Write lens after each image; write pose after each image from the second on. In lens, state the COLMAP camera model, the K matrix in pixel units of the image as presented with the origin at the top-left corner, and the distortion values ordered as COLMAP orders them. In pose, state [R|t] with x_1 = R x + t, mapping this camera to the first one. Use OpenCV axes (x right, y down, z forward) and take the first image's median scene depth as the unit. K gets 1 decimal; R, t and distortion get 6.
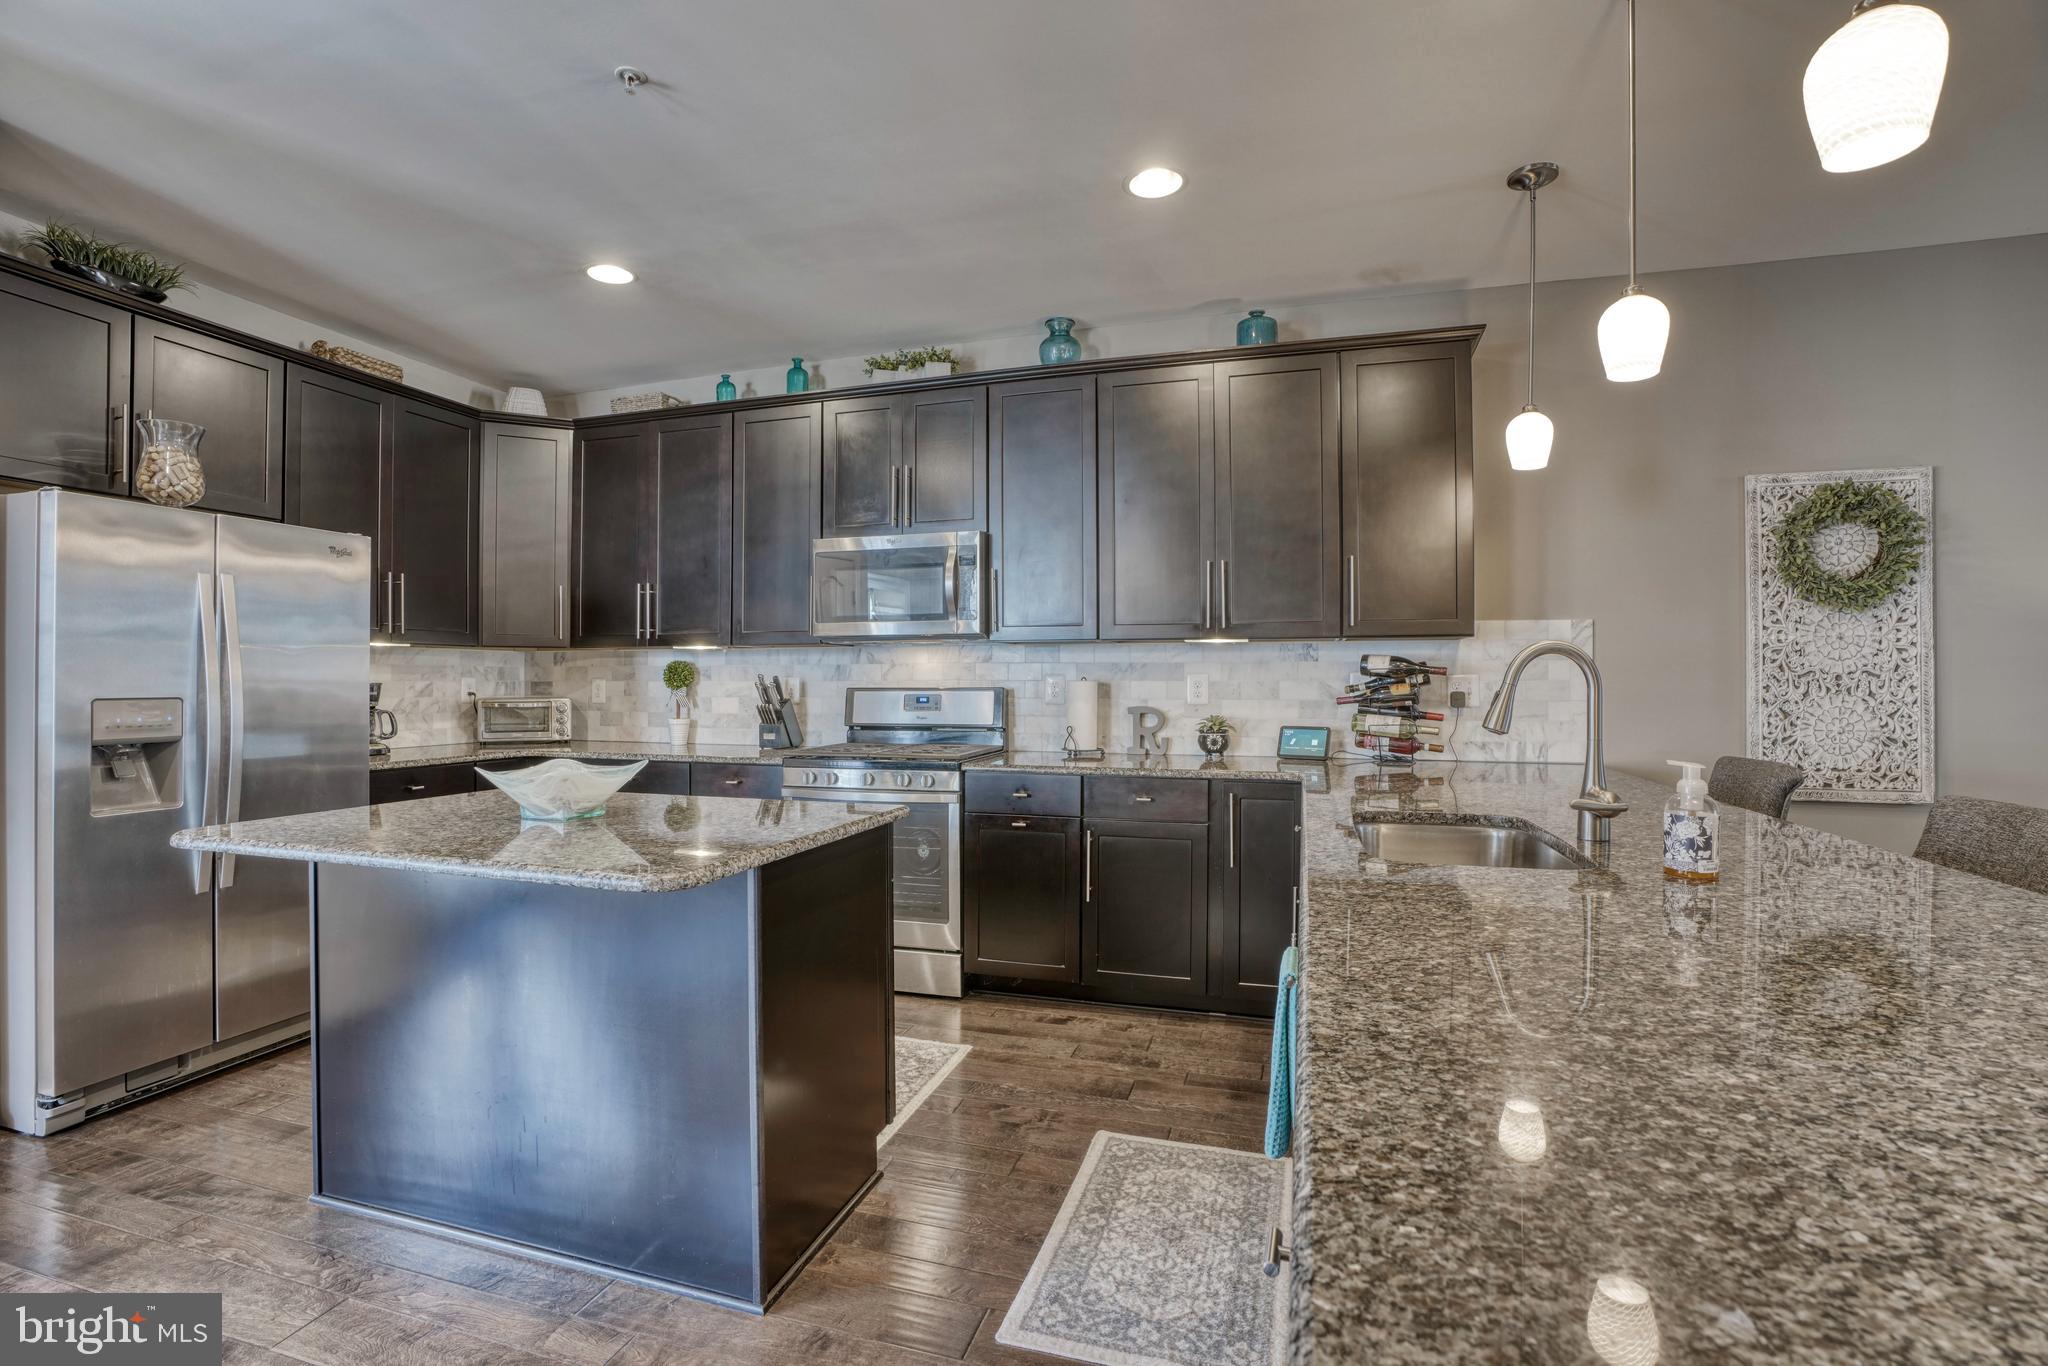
lens RADIAL K [[949.4, 0, 1010.2], [0, 949.4, 679.9], [0, 0, 1]] dist [-0.071653, 0.027954]
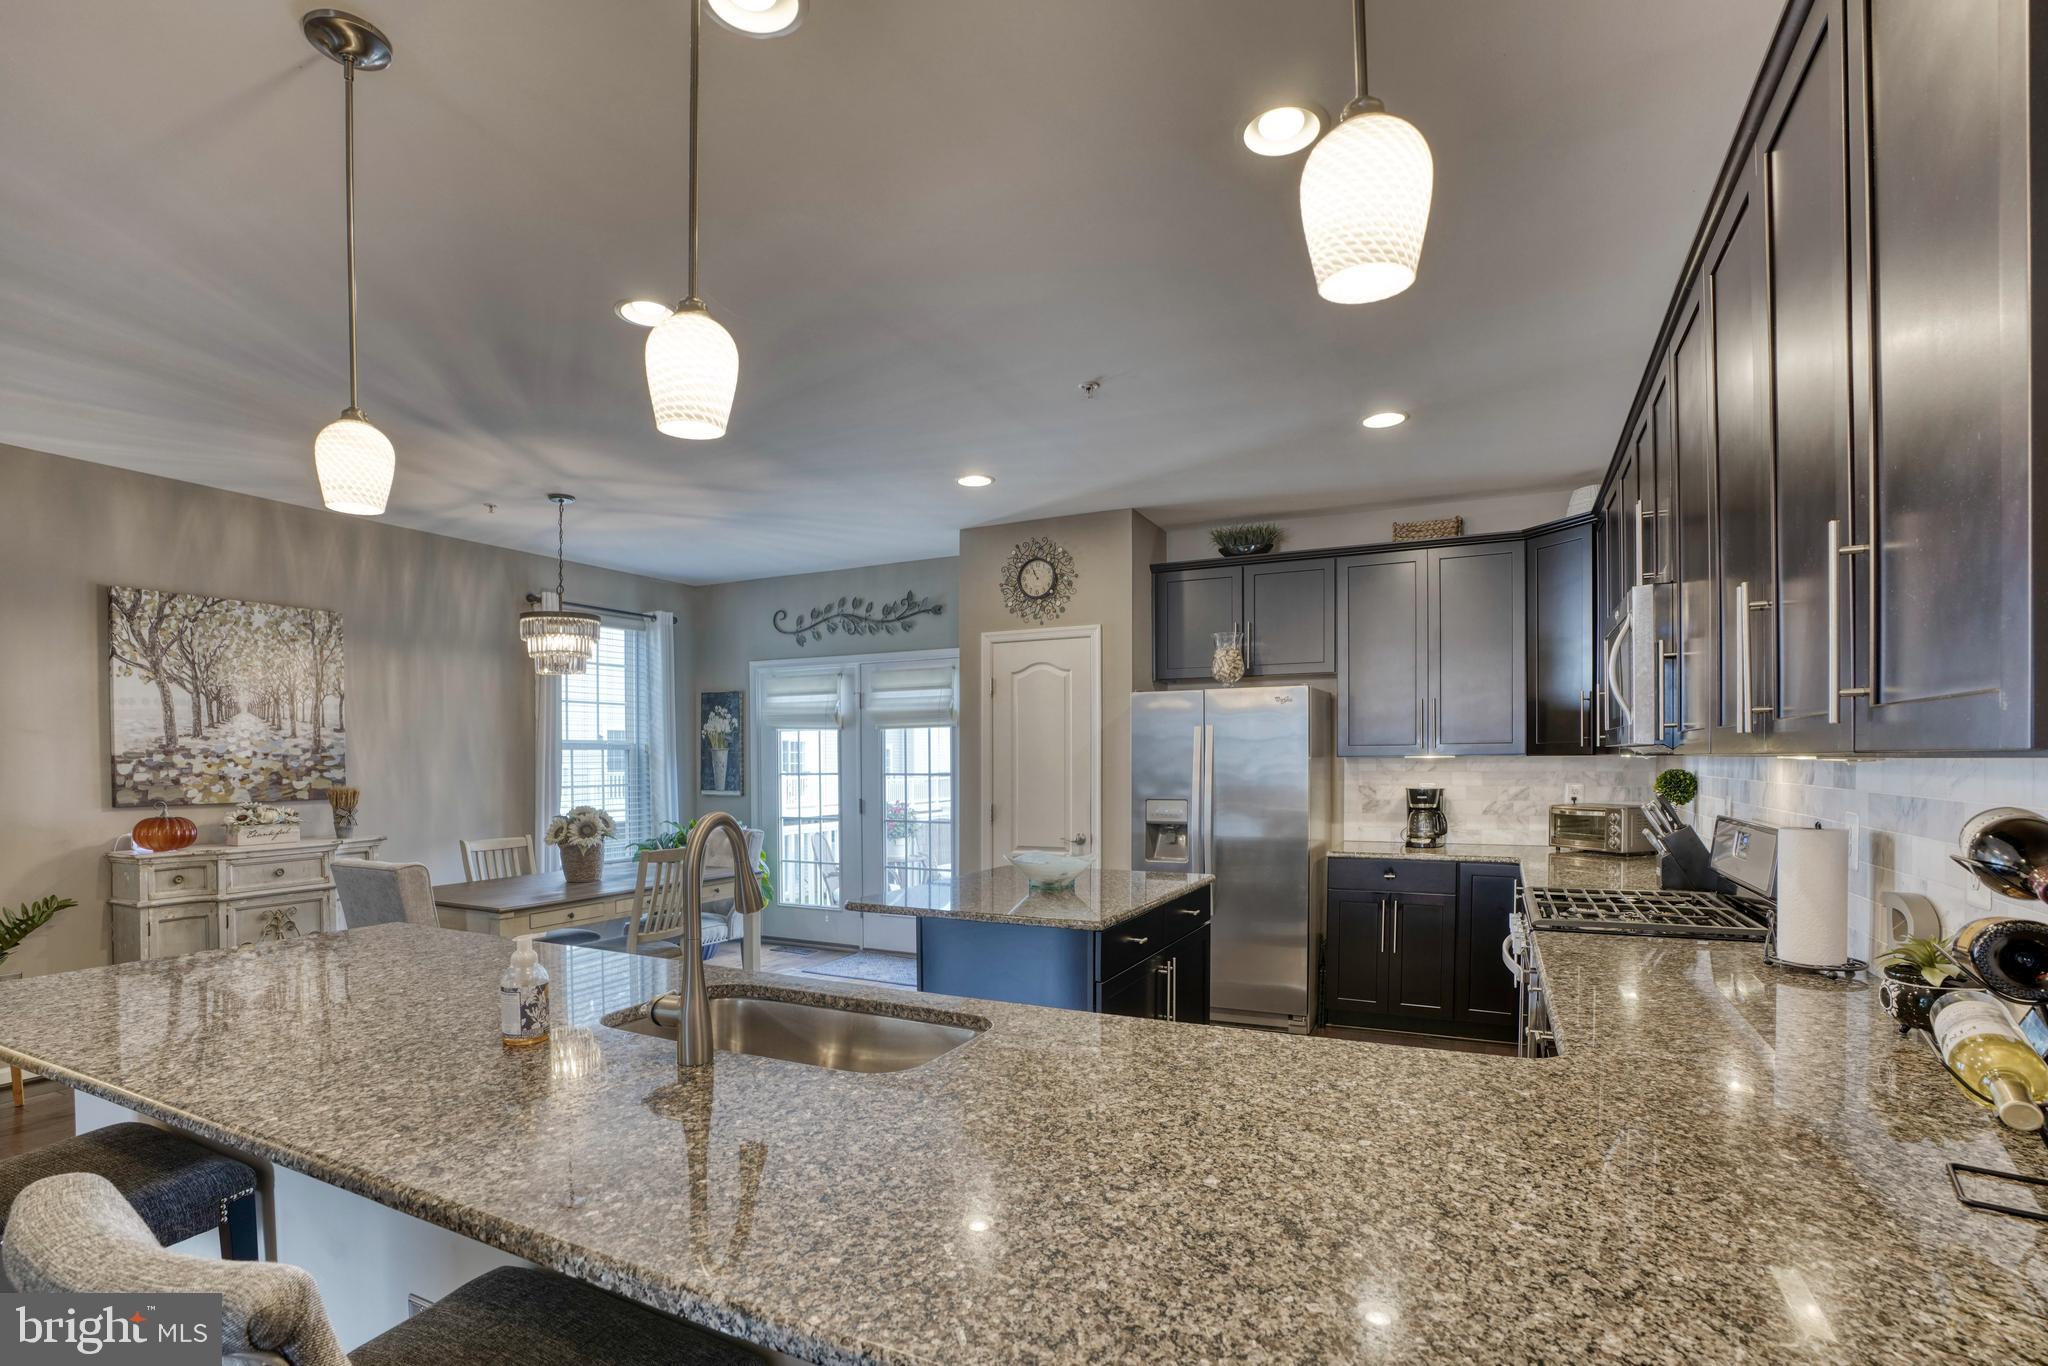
lens RADIAL K [[981.9, 0, 1008.5], [0, 981.9, 775.7], [0, 0, 1]] dist [-0.074414, 0.031709]
pose [[-0.161339, 0.017398, -0.986746, 0.730363], [0.006652, 0.999841, 0.016541, -0.042755], [0.986877, -0.003895, -0.161429, 0.718598]]
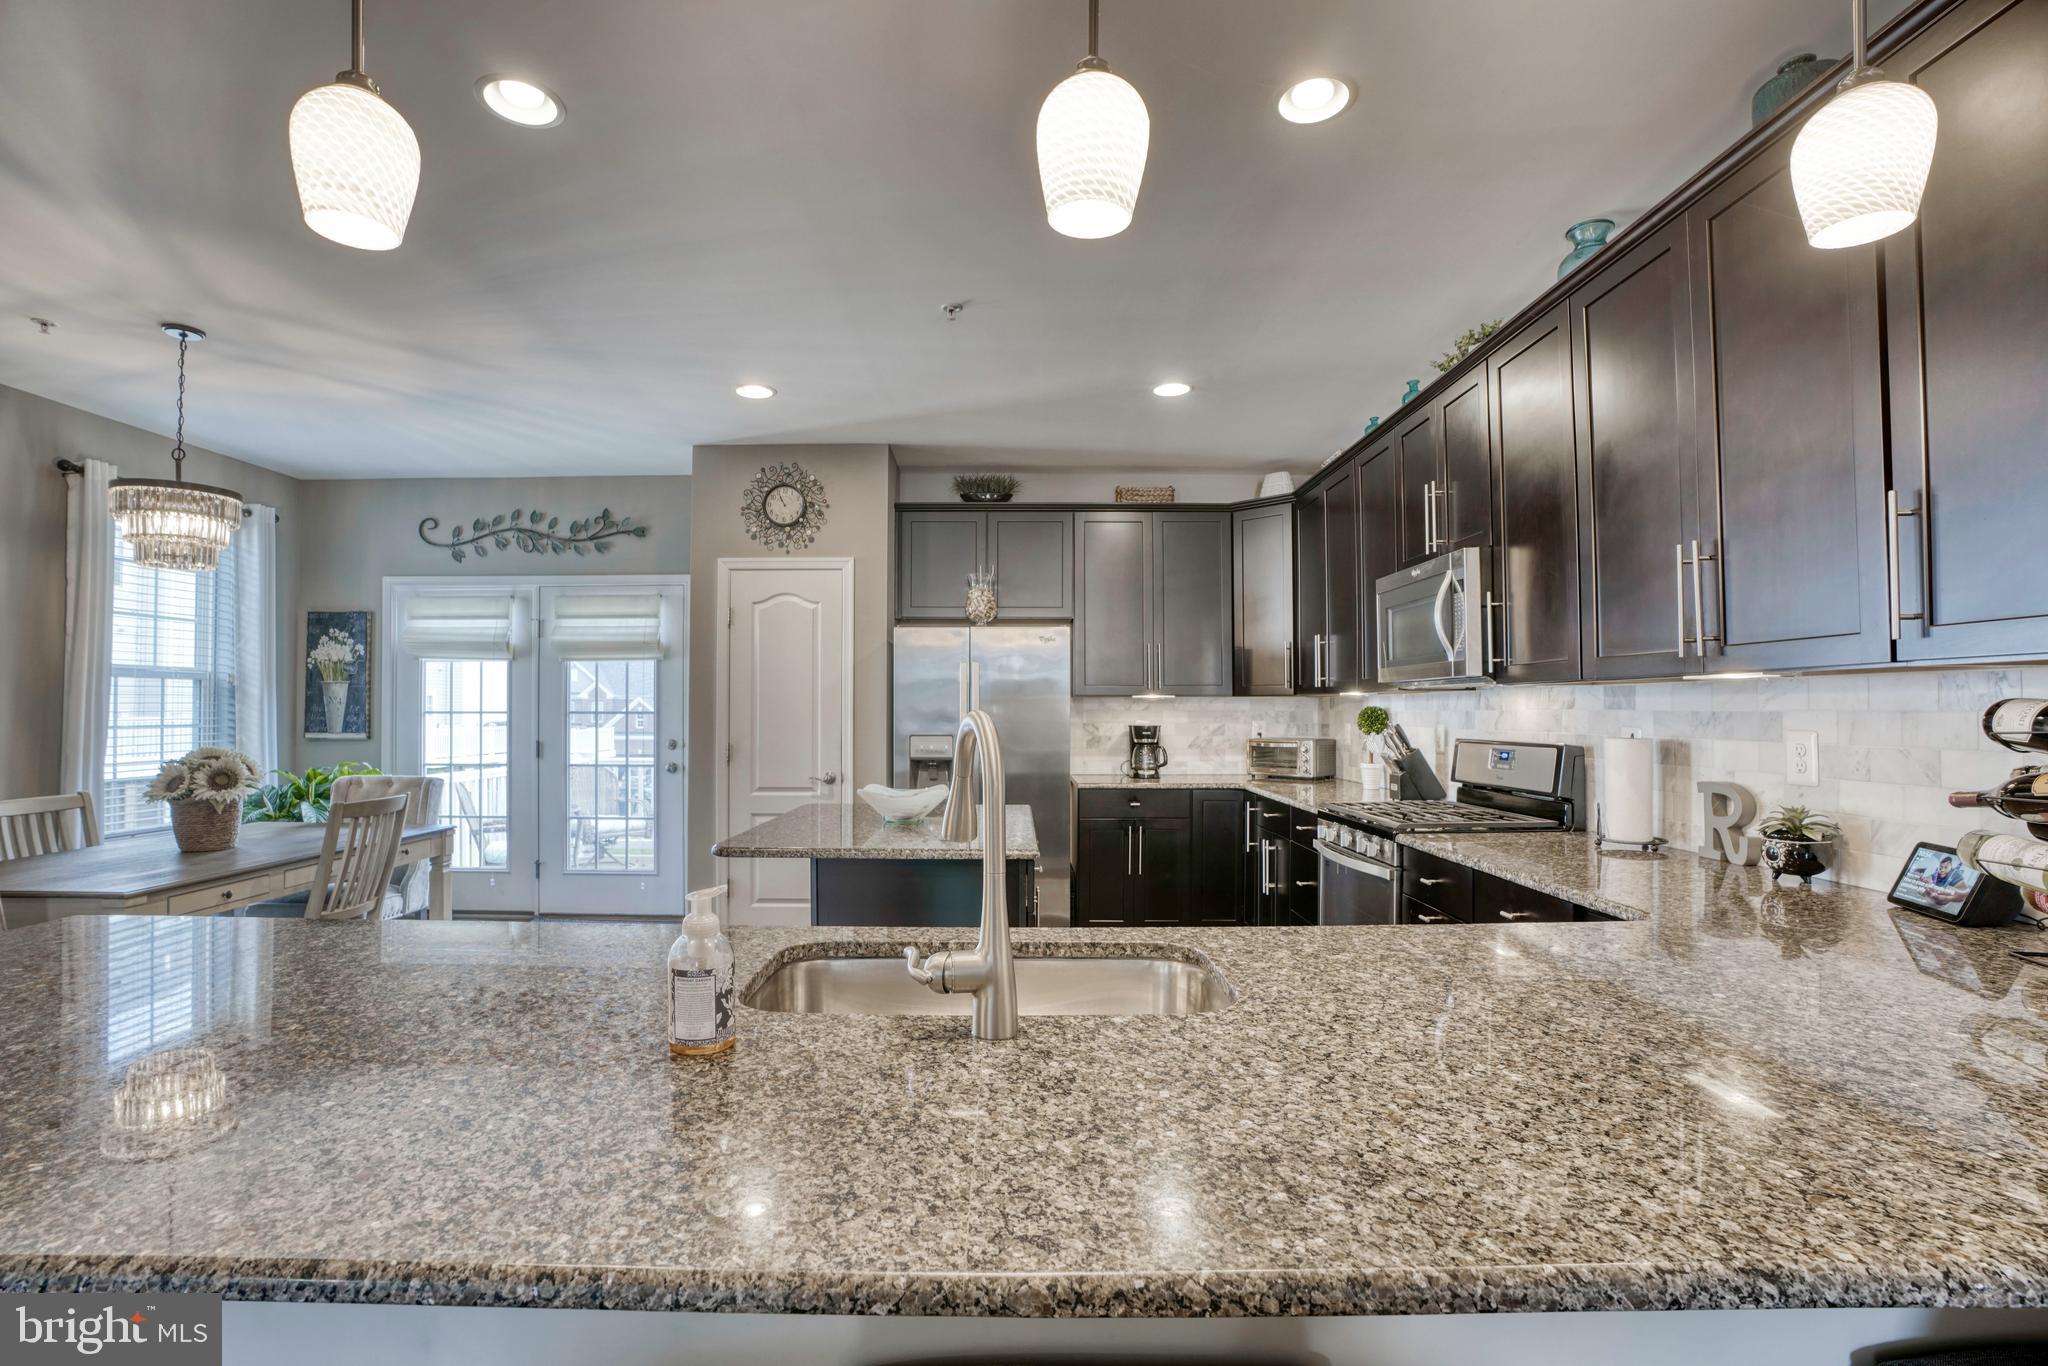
lens RADIAL K [[945.6, 0, 1007.2], [0, 945.6, 692.8], [0, 0, 1]] dist [-0.074564, 0.029714]
pose [[0.294119, -0.016854, -0.955620, 0.634478], [0.000134, 0.999845, -0.017593, -0.021854], [0.955769, 0.005047, 0.294075, 0.422318]]
